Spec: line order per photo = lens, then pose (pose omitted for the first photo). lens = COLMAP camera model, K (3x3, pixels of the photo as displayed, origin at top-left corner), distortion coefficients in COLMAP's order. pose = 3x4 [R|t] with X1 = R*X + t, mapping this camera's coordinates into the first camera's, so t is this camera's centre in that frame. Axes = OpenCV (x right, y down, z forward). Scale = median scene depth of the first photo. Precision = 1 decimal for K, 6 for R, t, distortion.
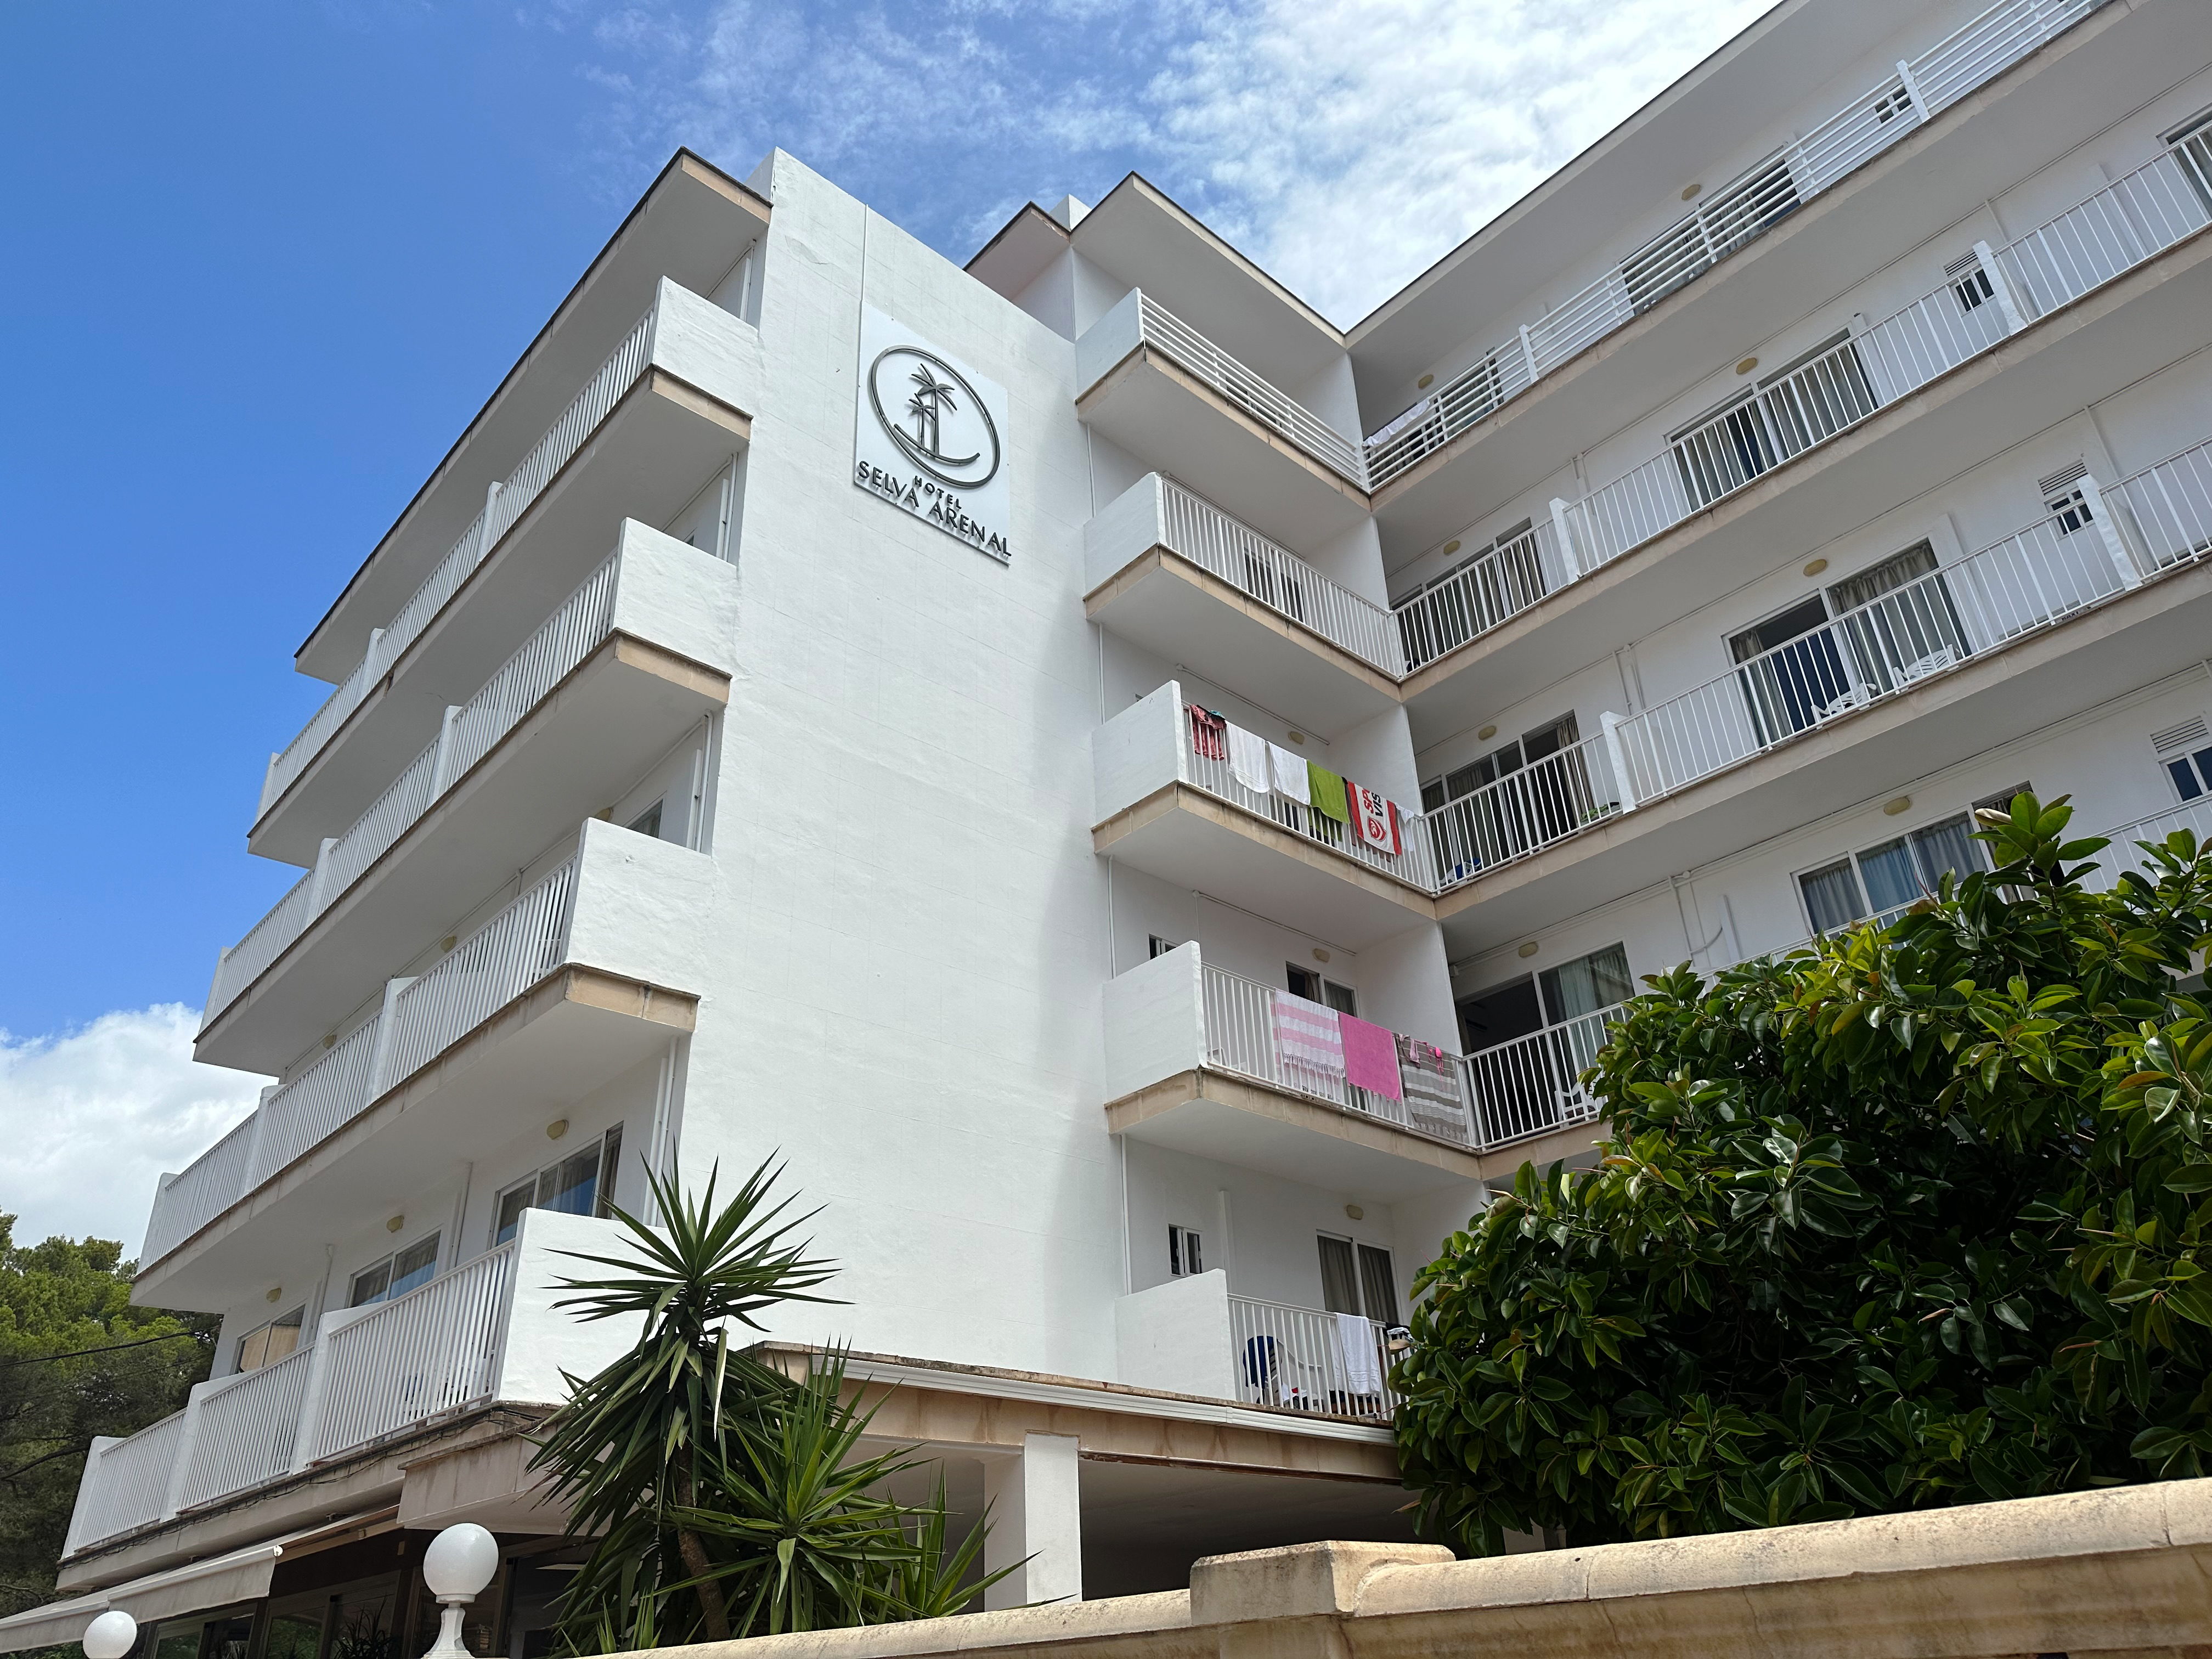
lens RADIAL K [[1585.3, 0, 1099.7], [0, 1585.3, 830.5], [0, 0, 1]] dist [0.039029, -0.017039]
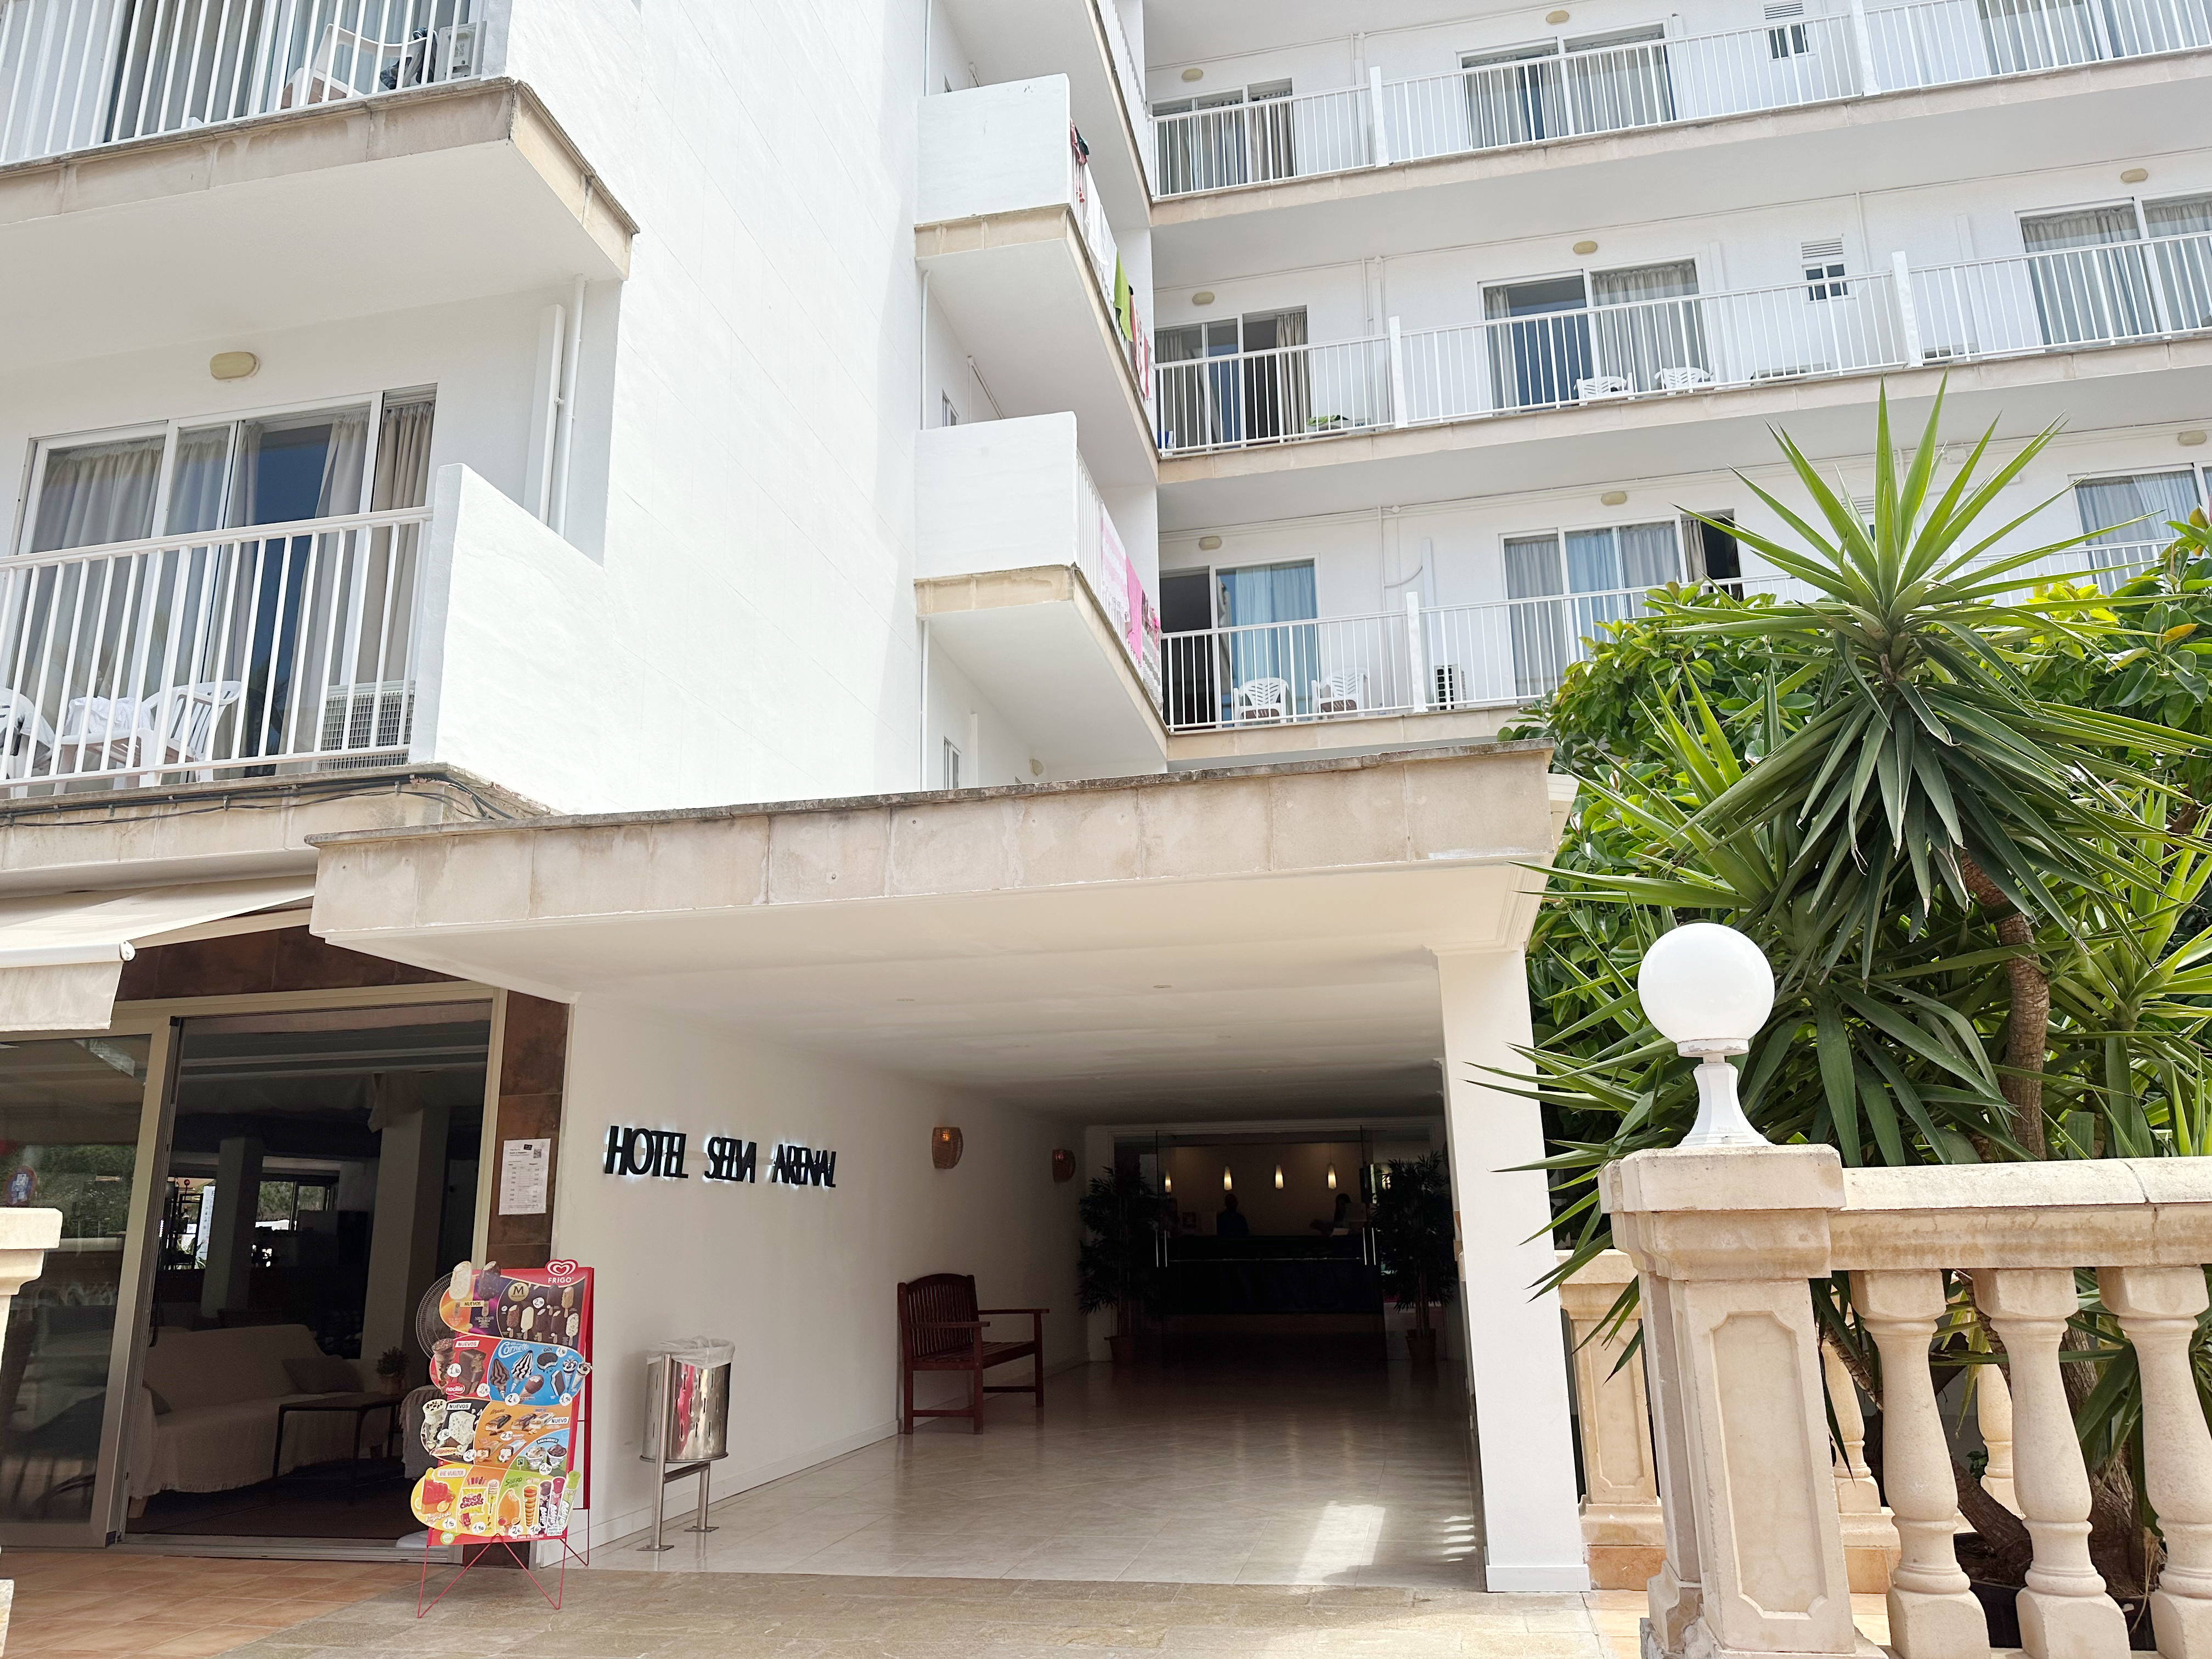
lens RADIAL K [[1585.3, 0, 1116.8], [0, 1585.3, 827.0], [0, 0, 1]] dist [0.039029, -0.017039]
pose [[0.791482, 0.171897, 0.586522, -0.318618], [-0.297272, 0.946748, 0.123682, 0.144644], [-0.534028, -0.272249, 0.800434, 0.251845]]
